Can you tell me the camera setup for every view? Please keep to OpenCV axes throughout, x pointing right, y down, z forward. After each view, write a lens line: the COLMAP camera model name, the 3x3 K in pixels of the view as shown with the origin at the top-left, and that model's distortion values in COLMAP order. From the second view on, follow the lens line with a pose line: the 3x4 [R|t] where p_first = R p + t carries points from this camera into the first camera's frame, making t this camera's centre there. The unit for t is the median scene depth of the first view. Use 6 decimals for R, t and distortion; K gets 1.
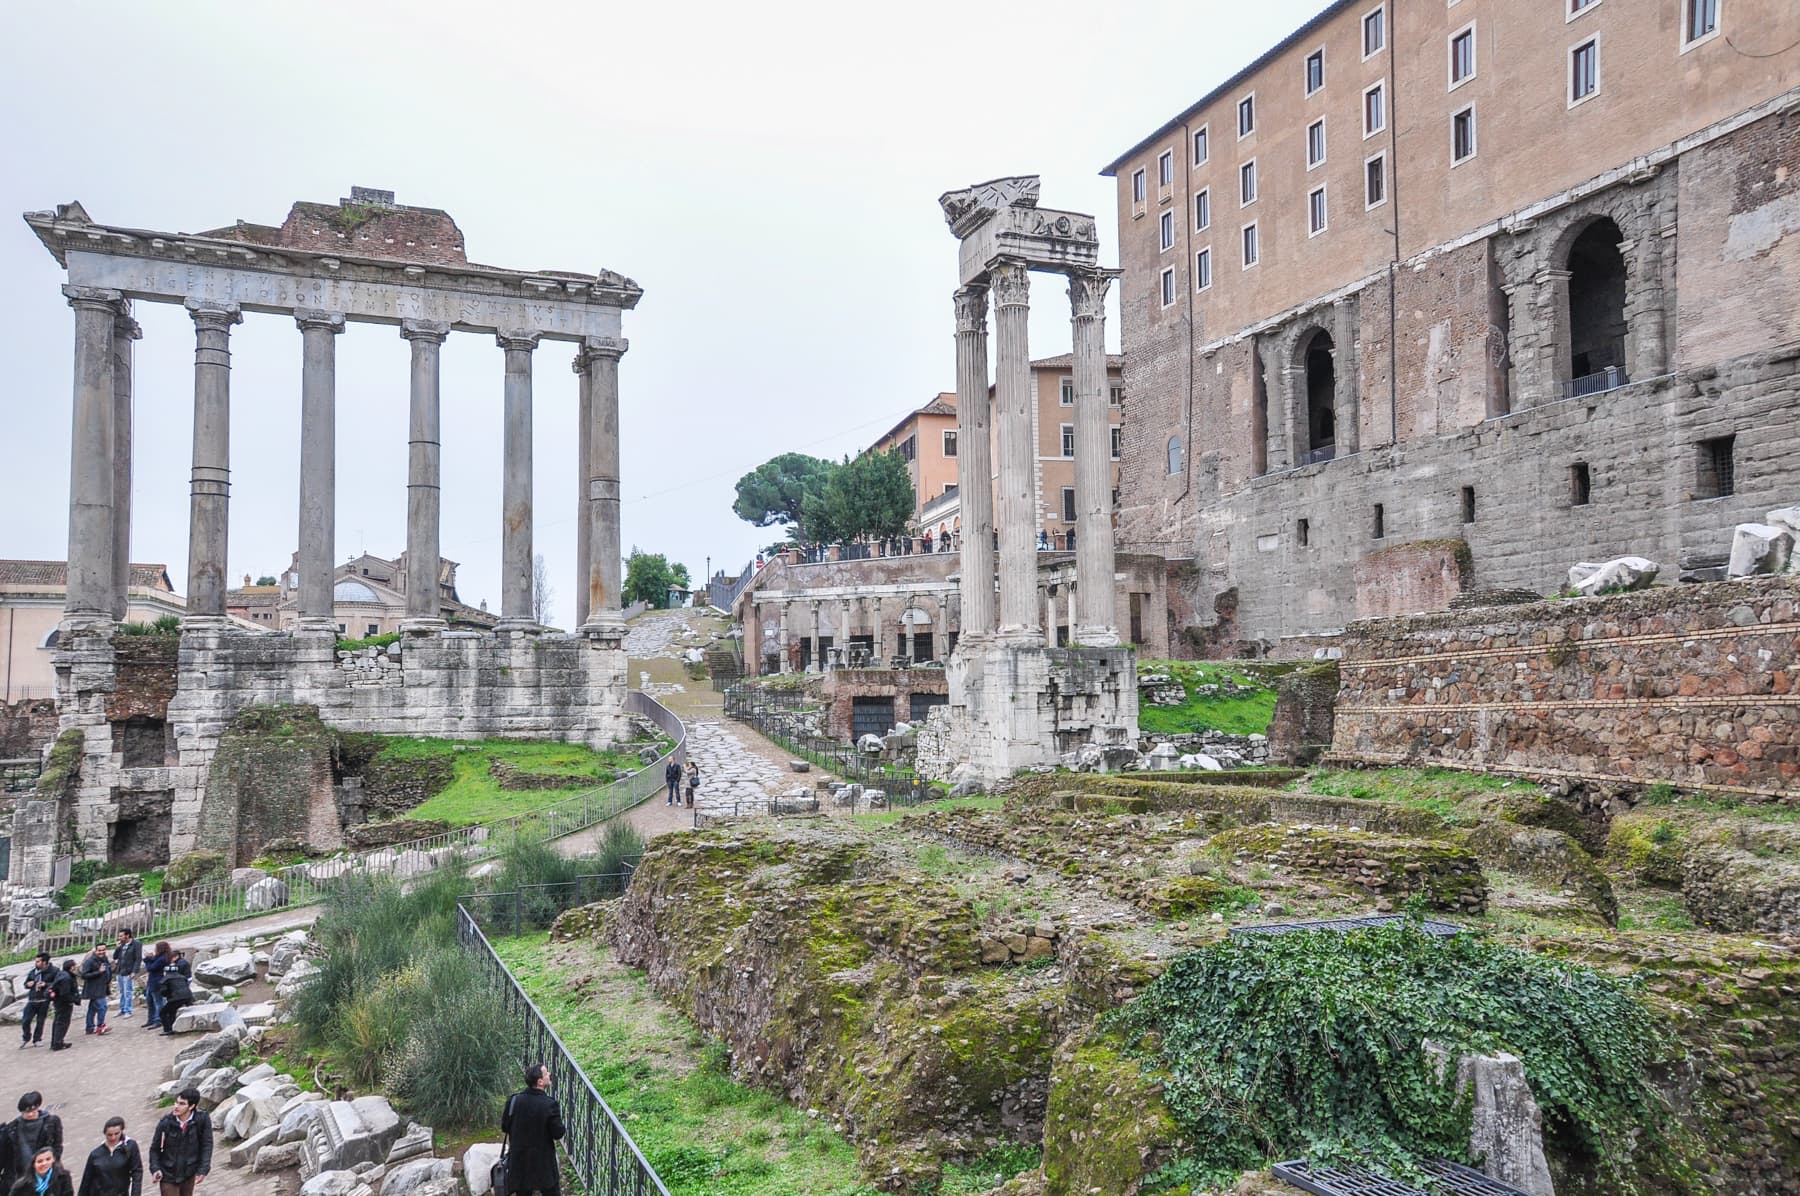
lens RADIAL K [[1364.9, 0, 956.5], [0, 1364.9, 594.3], [0, 0, 1]] dist [0.065441, 0.007955]
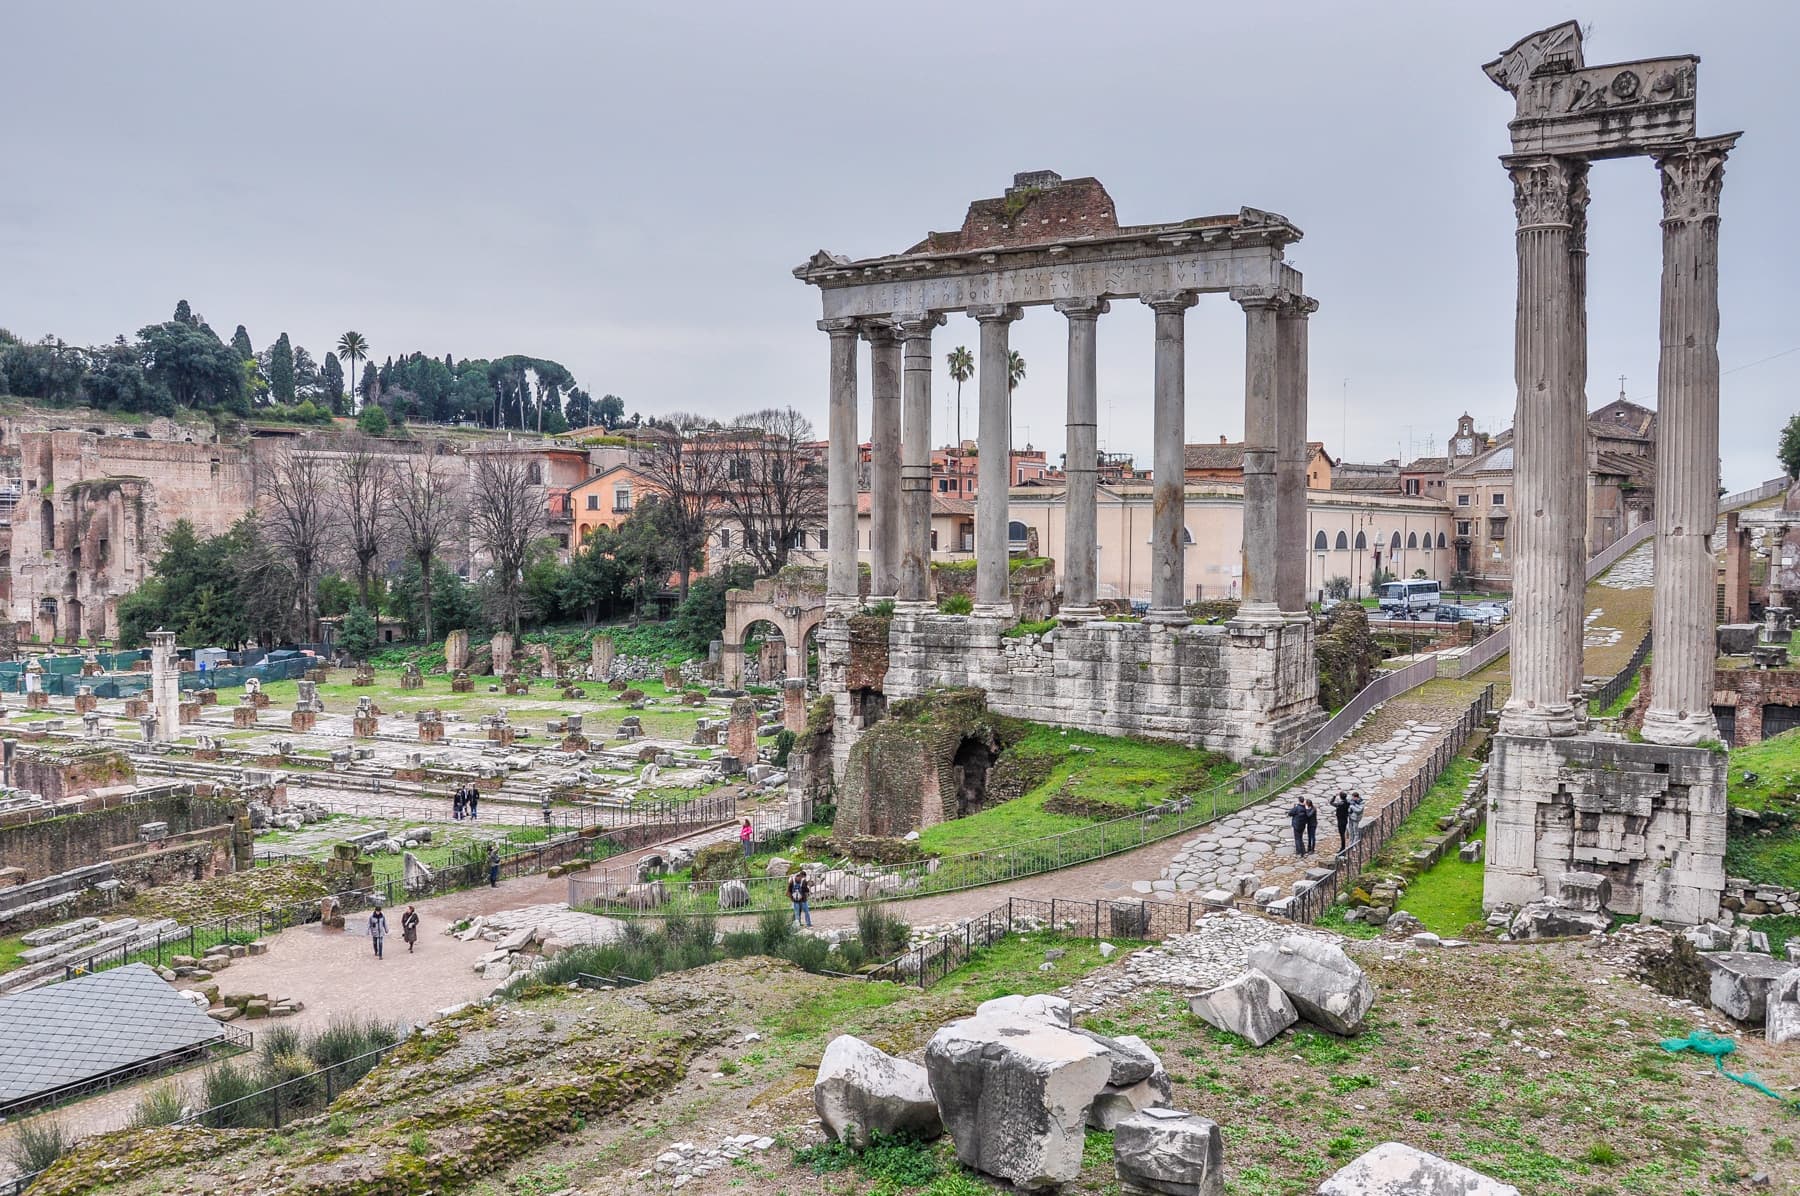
lens RADIAL K [[1525.1, 0, 926.0], [0, 1525.1, 594.7], [0, 0, 1]] dist [-0.153076, 0.164816]
pose [[0.587274, 0.059797, -0.807176, 0.432425], [0.048160, 0.992919, 0.108597, -0.116286], [0.807954, -0.102650, 0.580236, 0.293130]]
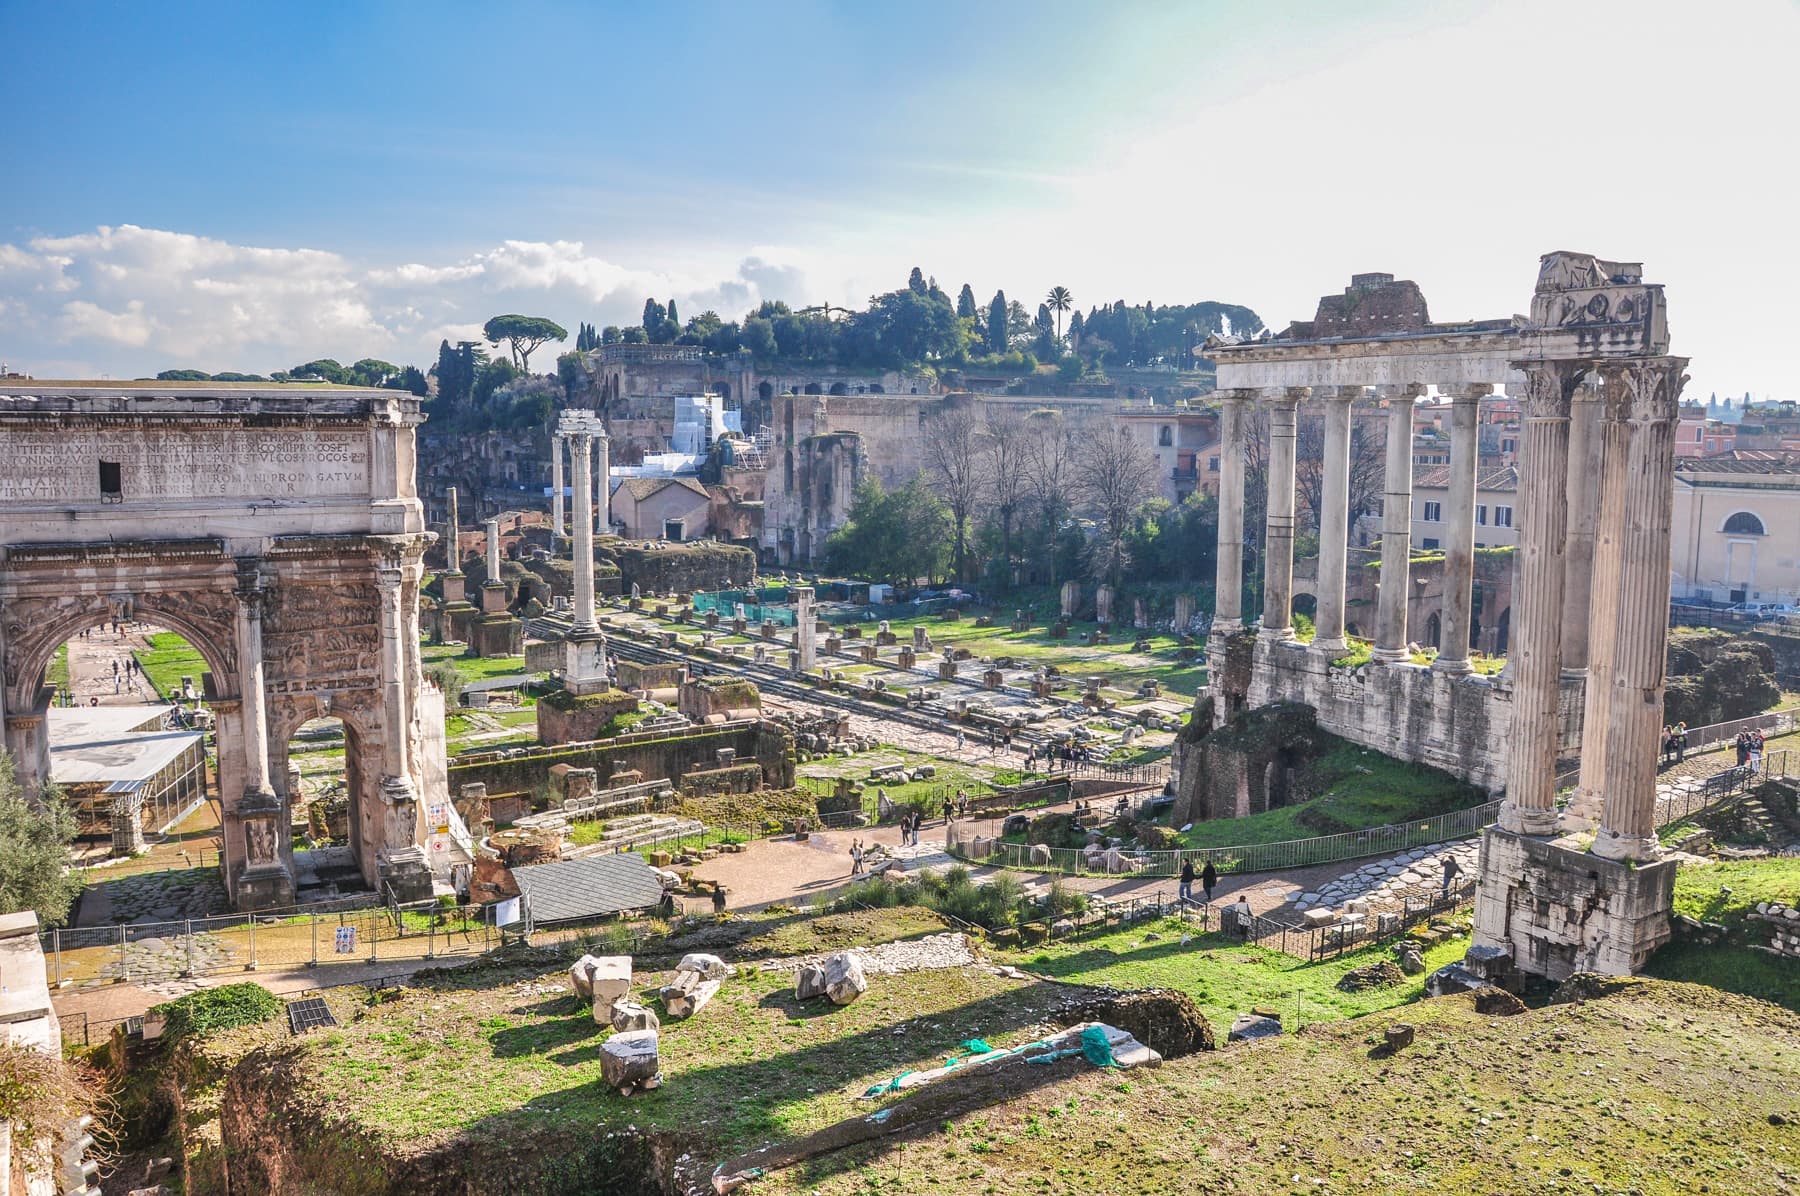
lens RADIAL K [[1525.1, 0, 926.0], [0, 1525.1, 594.7], [0, 0, 1]] dist [-0.153076, 0.164816]
pose [[0.114808, 0.139402, -0.983558, 0.821862], [0.067317, 0.986737, 0.147710, -0.243964], [0.991104, -0.083169, 0.103901, 0.501623]]
